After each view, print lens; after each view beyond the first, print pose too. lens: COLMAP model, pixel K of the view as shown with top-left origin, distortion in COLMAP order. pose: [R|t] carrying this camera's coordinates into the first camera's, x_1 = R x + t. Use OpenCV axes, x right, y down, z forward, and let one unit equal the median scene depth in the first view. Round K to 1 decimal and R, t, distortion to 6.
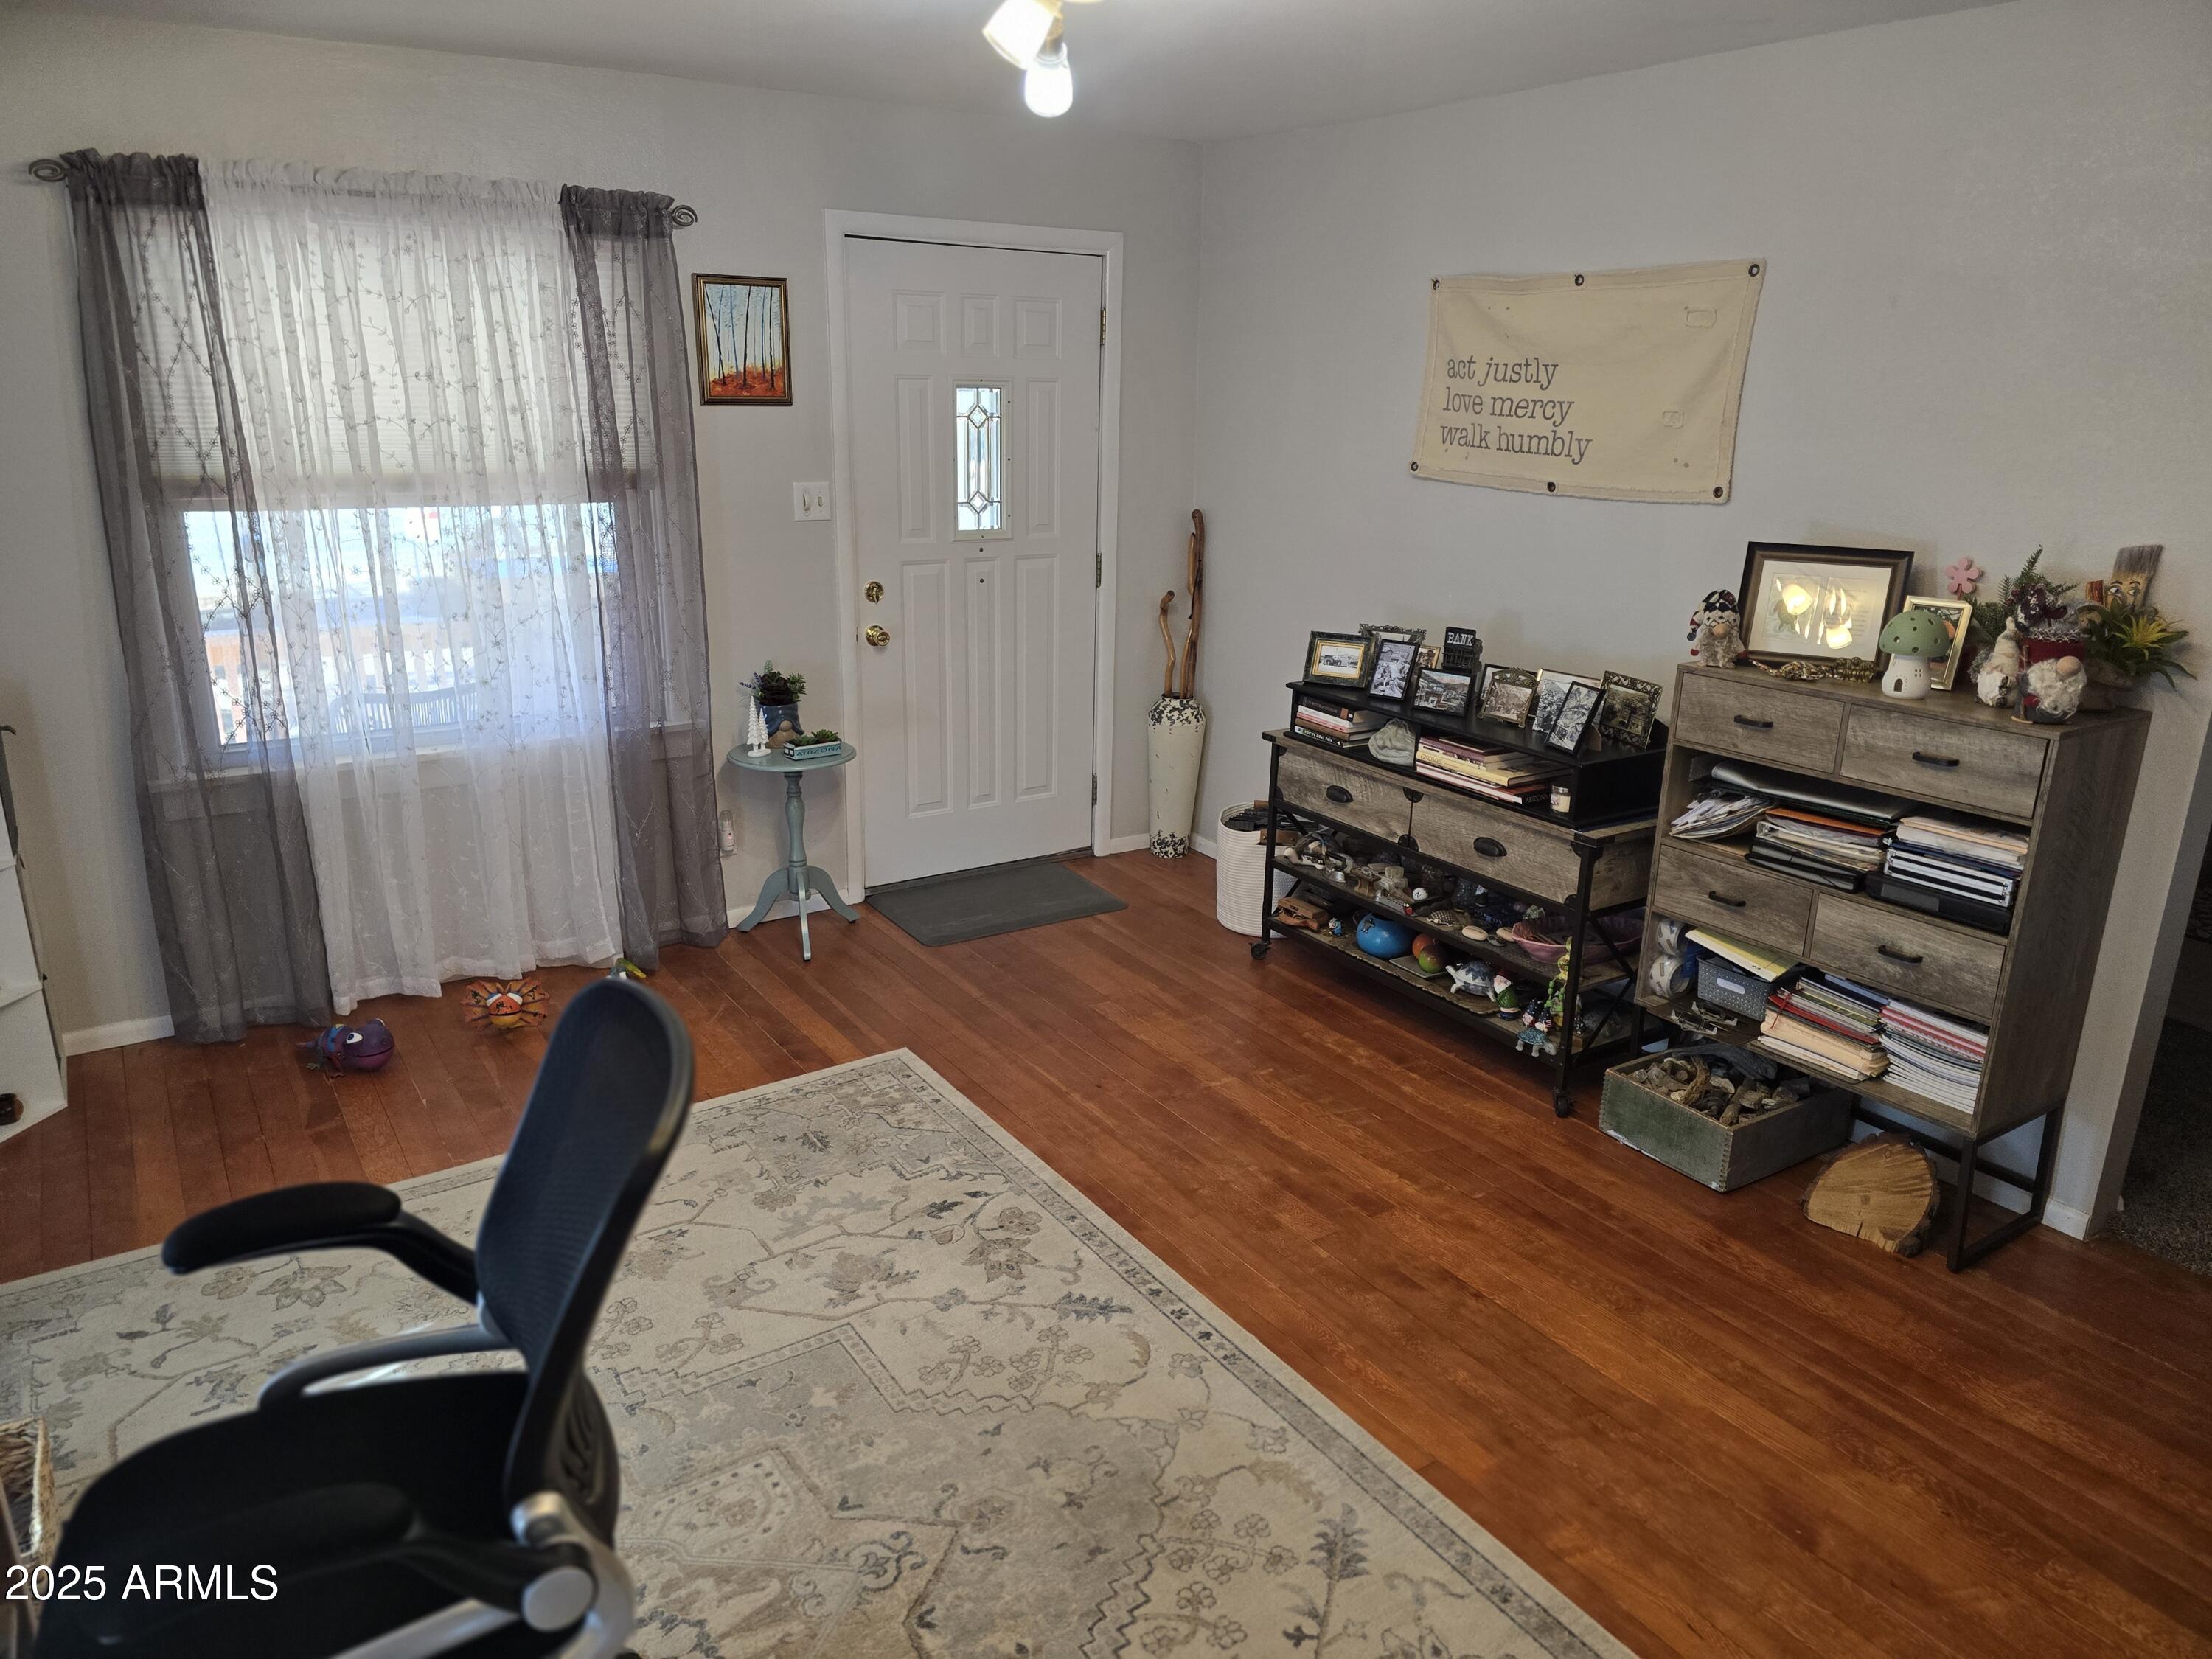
lens RADIAL K [[1464.8, 0, 1099.2], [0, 1464.8, 805.2], [0, 0, 1]] dist [0.060292, -0.051661]
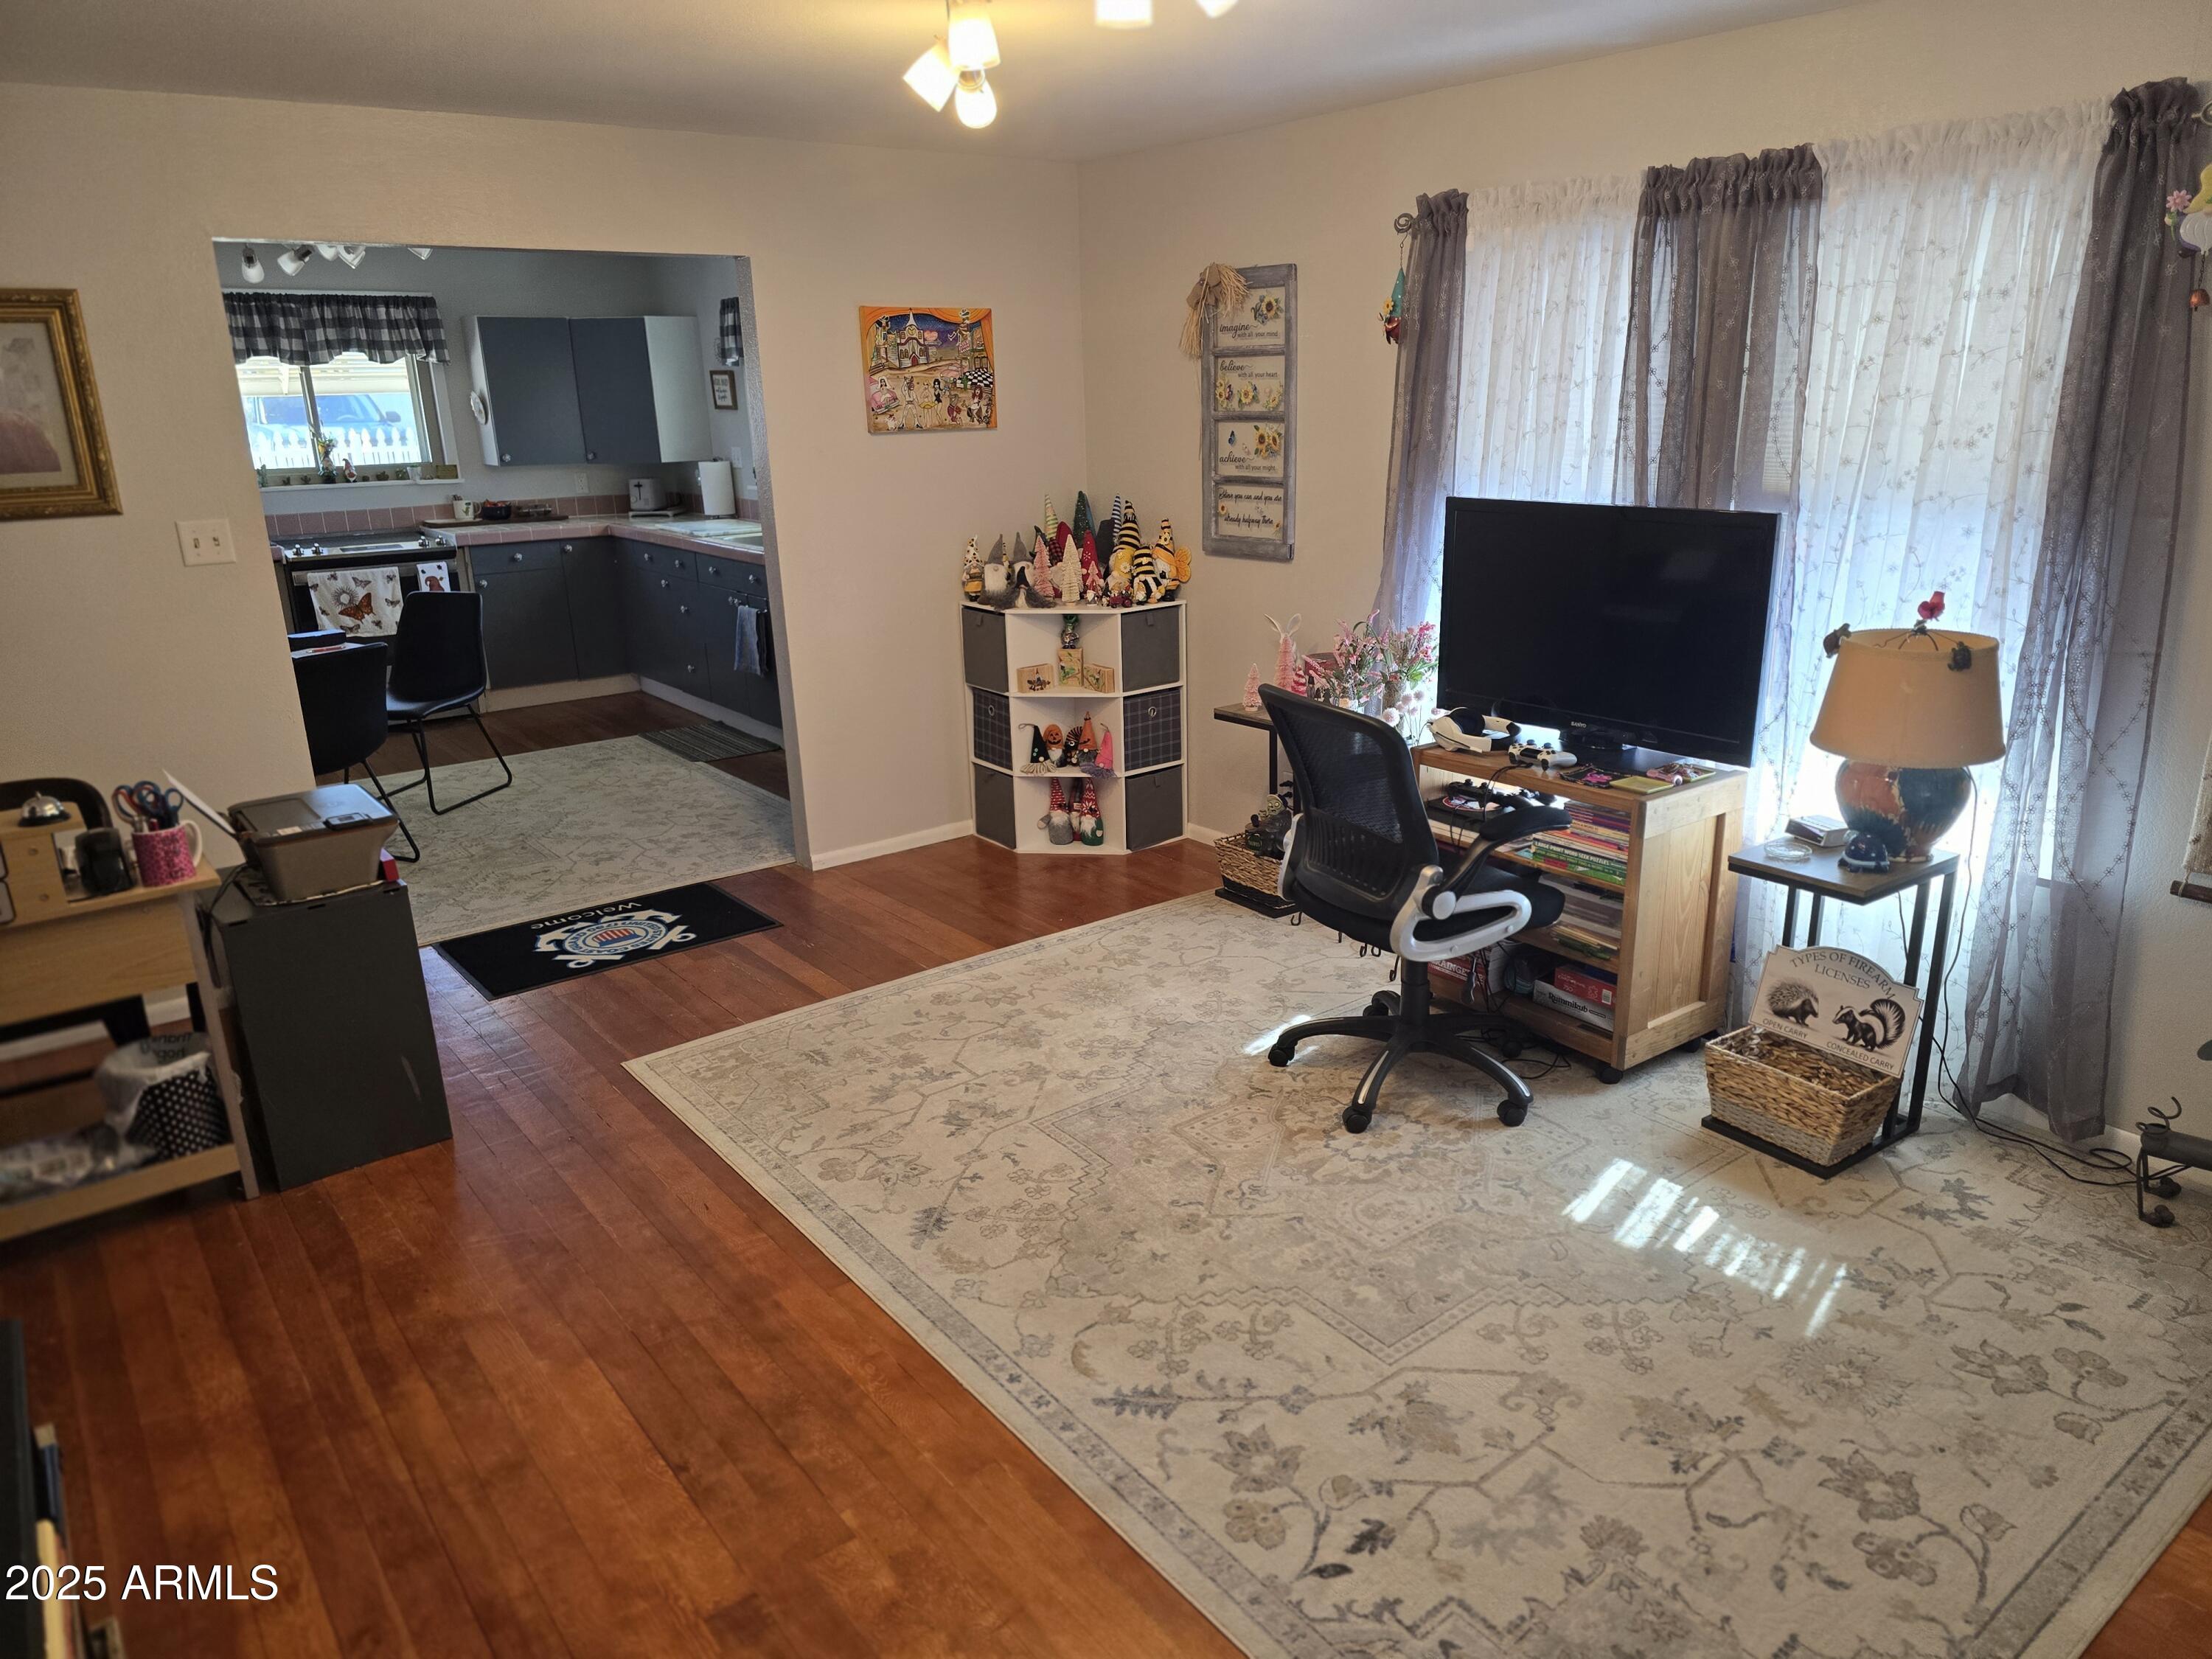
lens RADIAL K [[1464.8, 0, 1099.2], [0, 1464.8, 805.2], [0, 0, 1]] dist [0.060292, -0.051661]
pose [[-0.997970, 0.020548, -0.060282, 0.065667], [-0.014921, 0.844742, 0.534965, -0.452240], [0.061915, 0.534779, -0.842721, 1.575271]]
